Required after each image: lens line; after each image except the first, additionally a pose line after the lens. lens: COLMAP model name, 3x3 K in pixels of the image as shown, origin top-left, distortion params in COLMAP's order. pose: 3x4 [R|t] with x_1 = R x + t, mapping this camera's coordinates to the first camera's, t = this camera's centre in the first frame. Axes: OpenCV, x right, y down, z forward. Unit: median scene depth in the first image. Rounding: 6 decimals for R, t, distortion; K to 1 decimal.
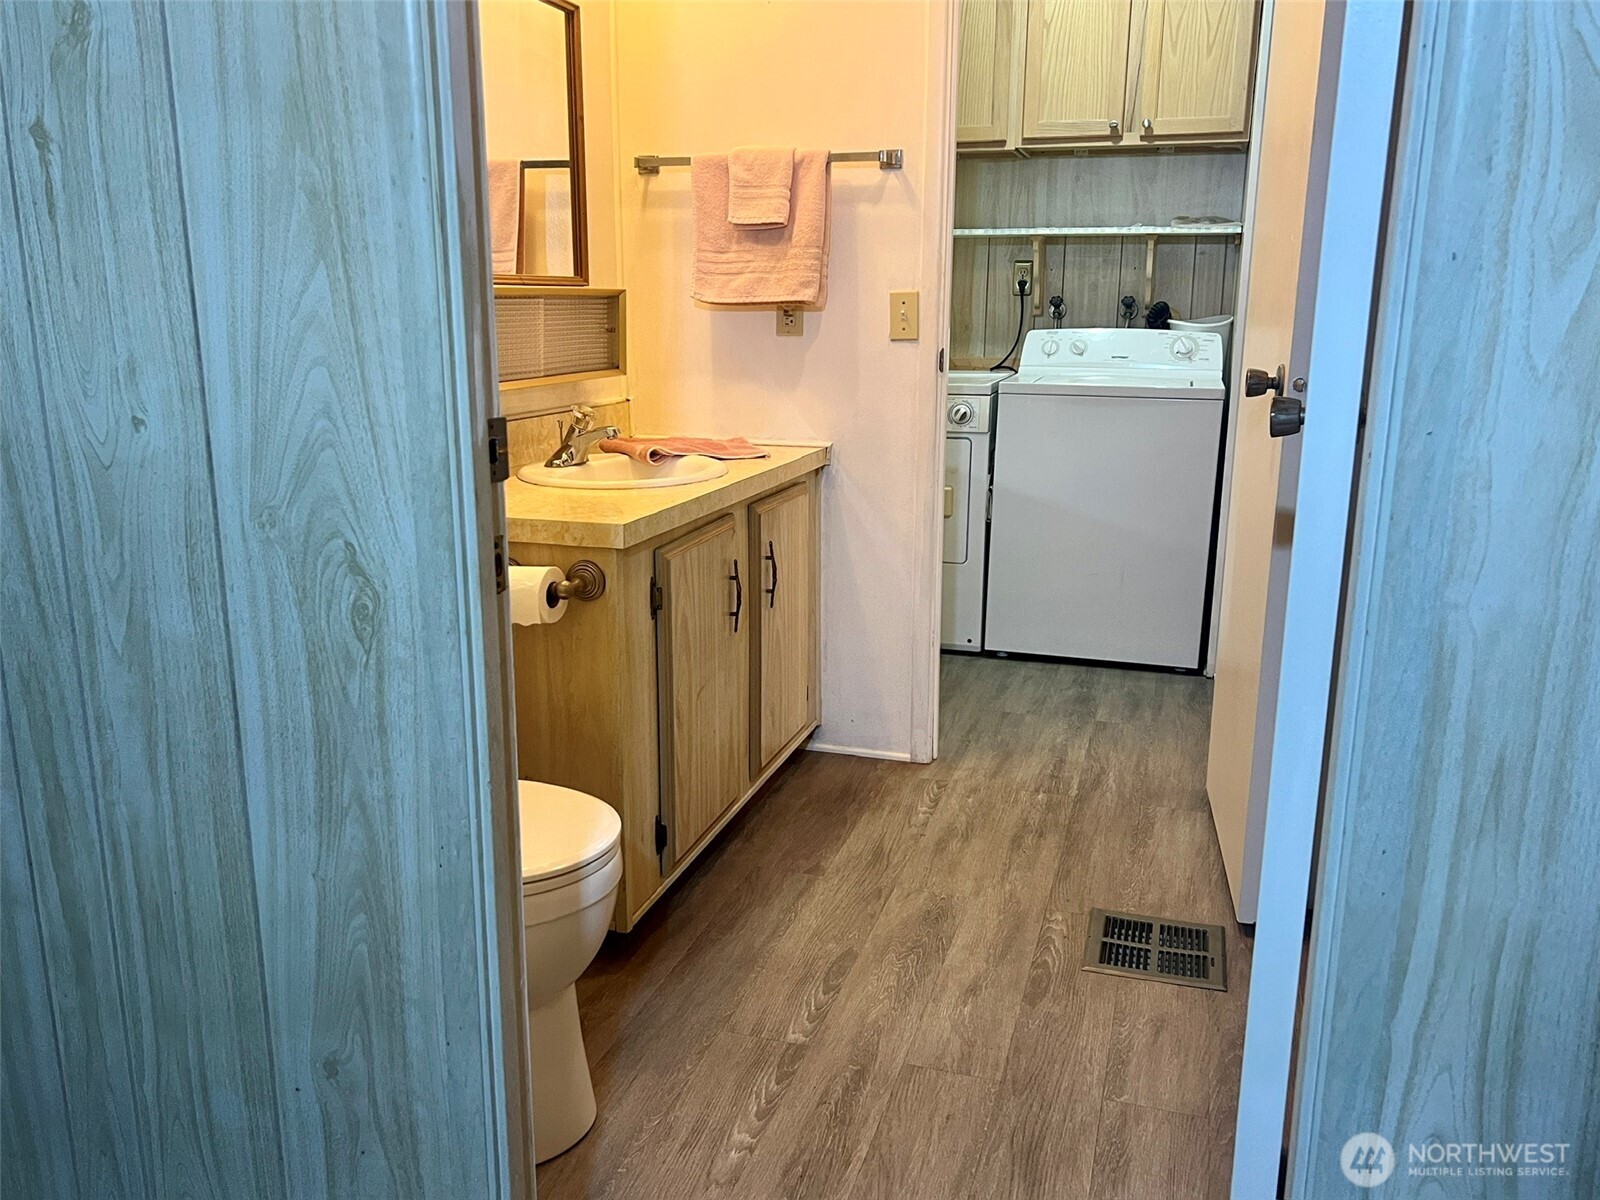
lens RADIAL K [[1241.9, 0, 827.9], [0, 1241.9, 593.9], [0, 0, 1]] dist [0.071308, -0.004918]
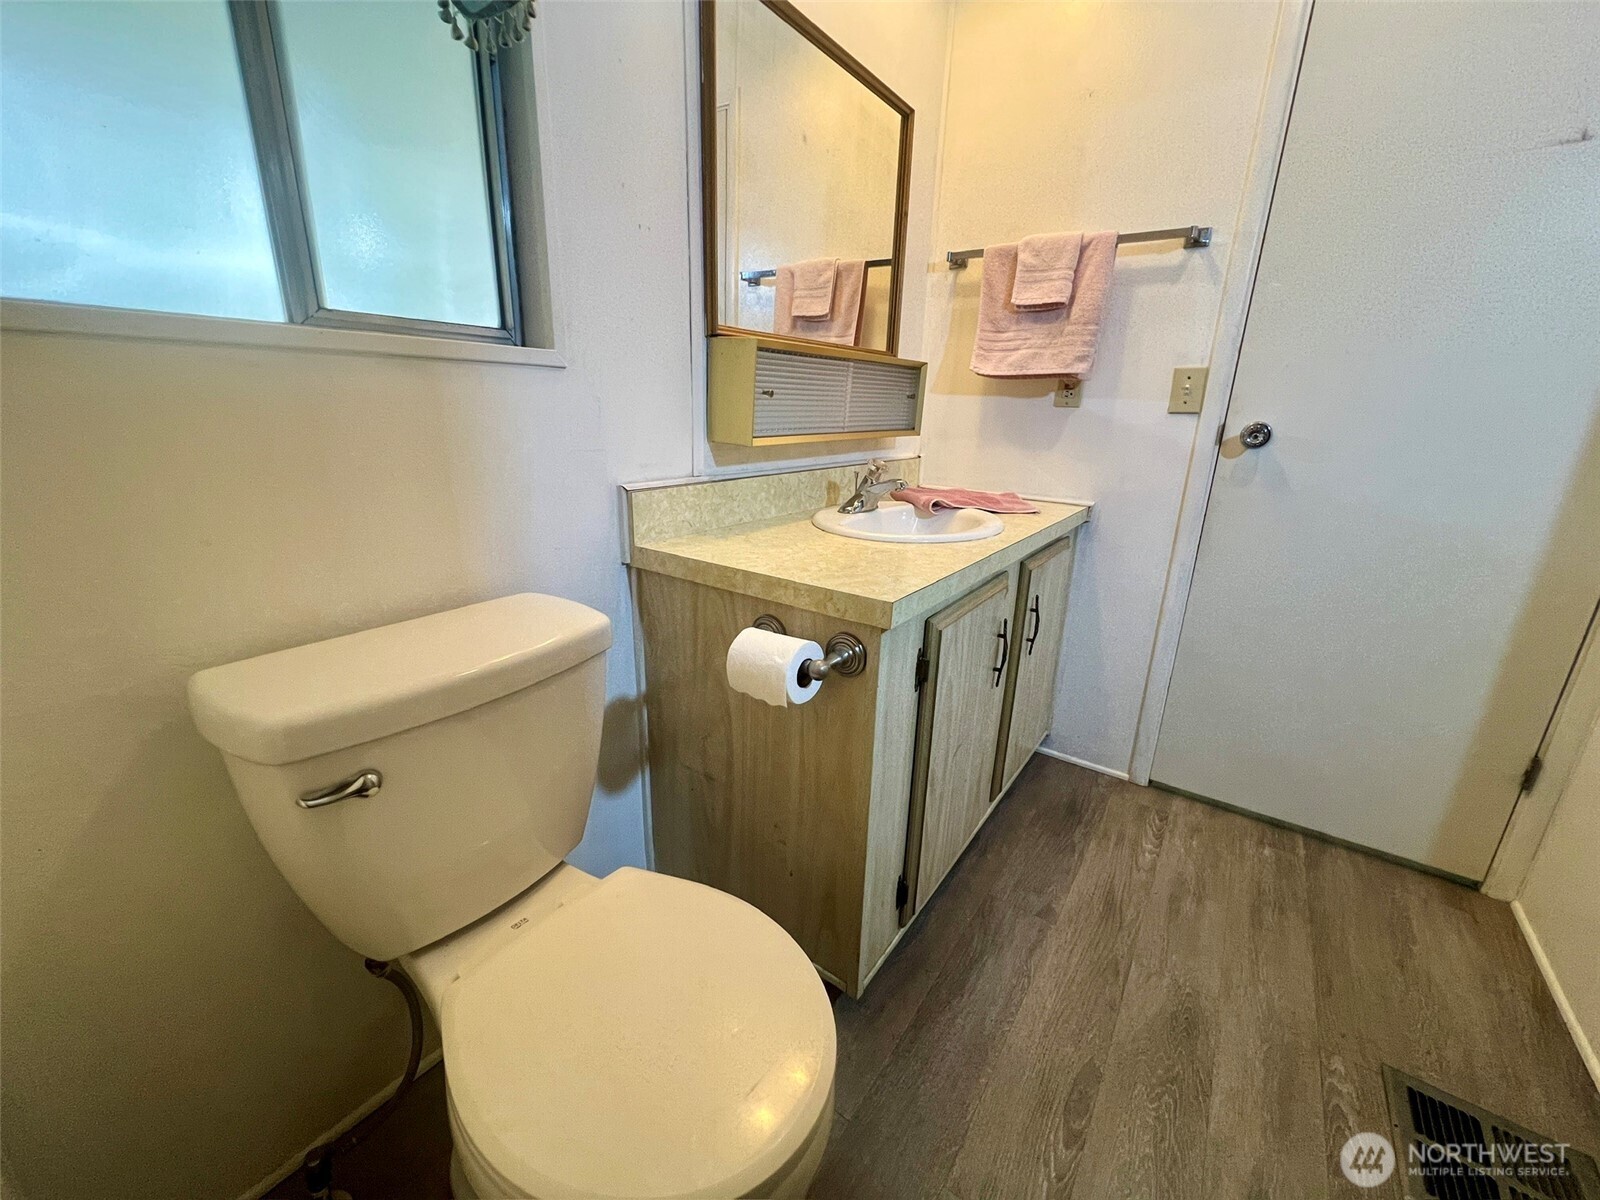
lens RADIAL K [[694.2, 0, 789.9], [0, 694.2, 592.2], [0, 0, 1]] dist [-0.003080, -0.000195]
pose [[0.940678, 0.112264, -0.320191, -0.055332], [-0.099952, 0.993488, 0.054689, -0.056181], [0.324245, -0.019441, 0.945773, 0.367068]]
